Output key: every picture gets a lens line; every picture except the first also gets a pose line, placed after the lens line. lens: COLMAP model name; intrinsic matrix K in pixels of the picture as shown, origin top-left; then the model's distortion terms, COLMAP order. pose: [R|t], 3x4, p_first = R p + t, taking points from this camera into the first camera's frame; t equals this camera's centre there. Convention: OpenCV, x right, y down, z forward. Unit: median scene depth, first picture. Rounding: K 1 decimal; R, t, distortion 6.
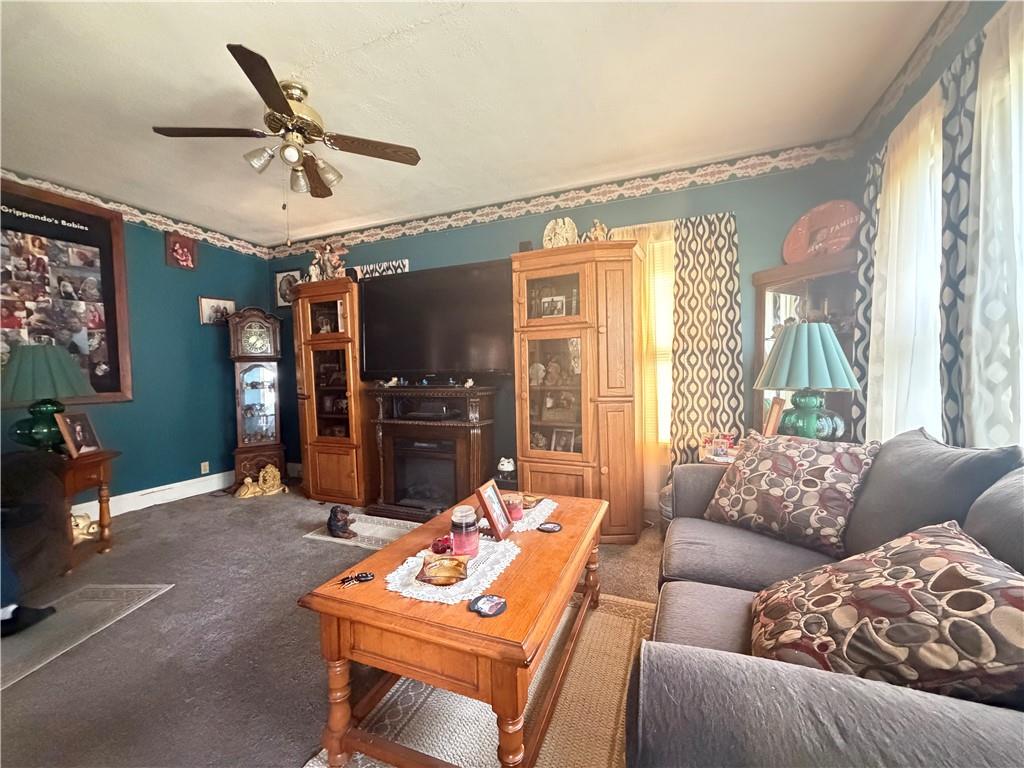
lens RADIAL K [[407.7, 0, 508.5], [0, 407.7, 386.3], [0, 0, 1]] dist [0.000616, 0.000140]
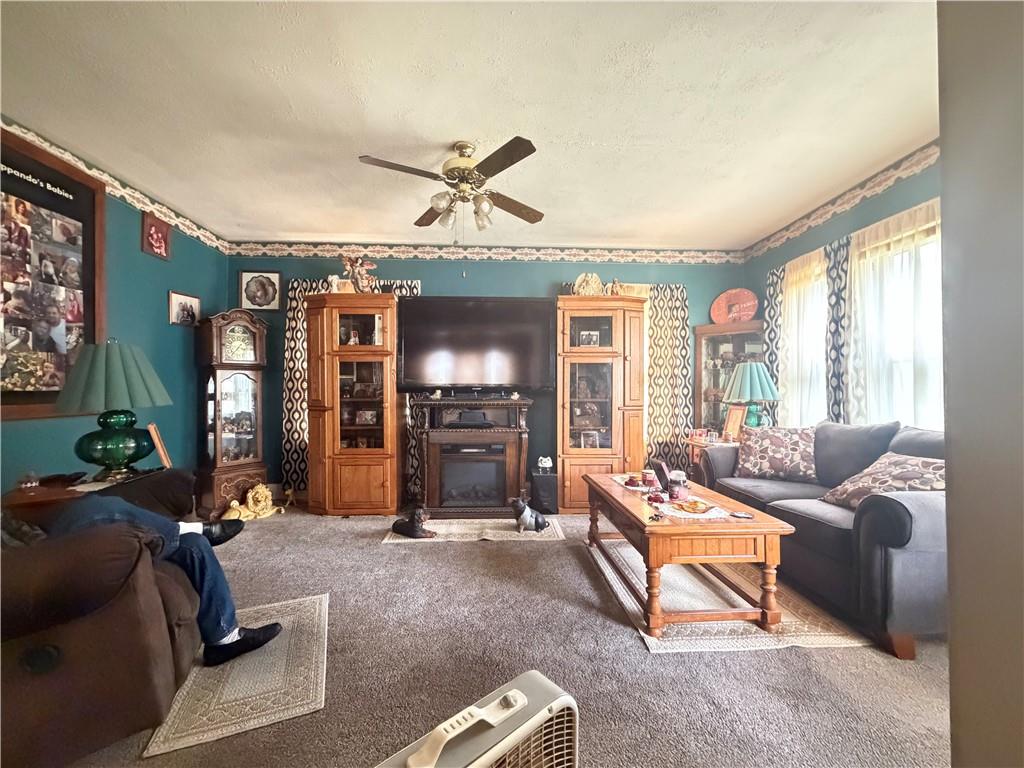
lens RADIAL K [[407.7, 0, 510.2], [0, 407.7, 387.4], [0, 0, 1]] dist [0.000616, 0.000140]
pose [[0.906206, 0.020718, 0.422328, -0.603035], [-0.003915, 0.999167, -0.040616, 0.015997], [-0.422817, 0.035153, 0.905533, -0.078104]]
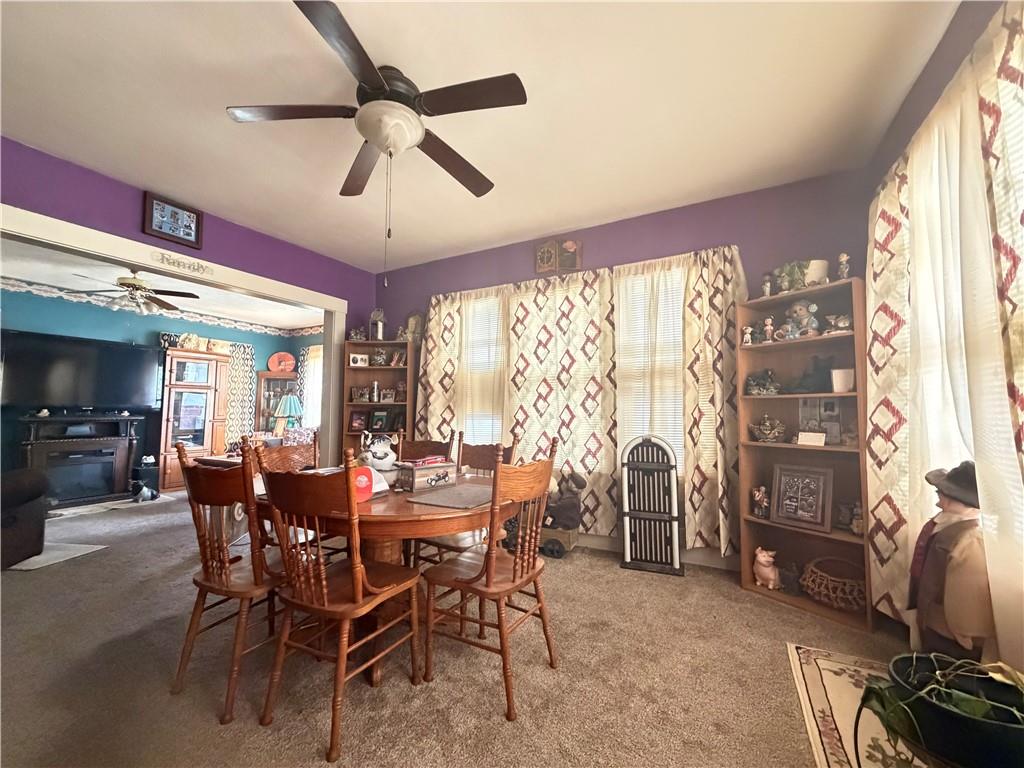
lens RADIAL K [[407.7, 0, 511.3], [0, 407.7, 381.5], [0, 0, 1]] dist [0.000616, 0.000140]
pose [[0.093055, 0.085185, 0.992010, -1.589139], [0.020468, 0.995959, -0.087444, 0.039225], [-0.995451, 0.028442, 0.090935, -0.721084]]
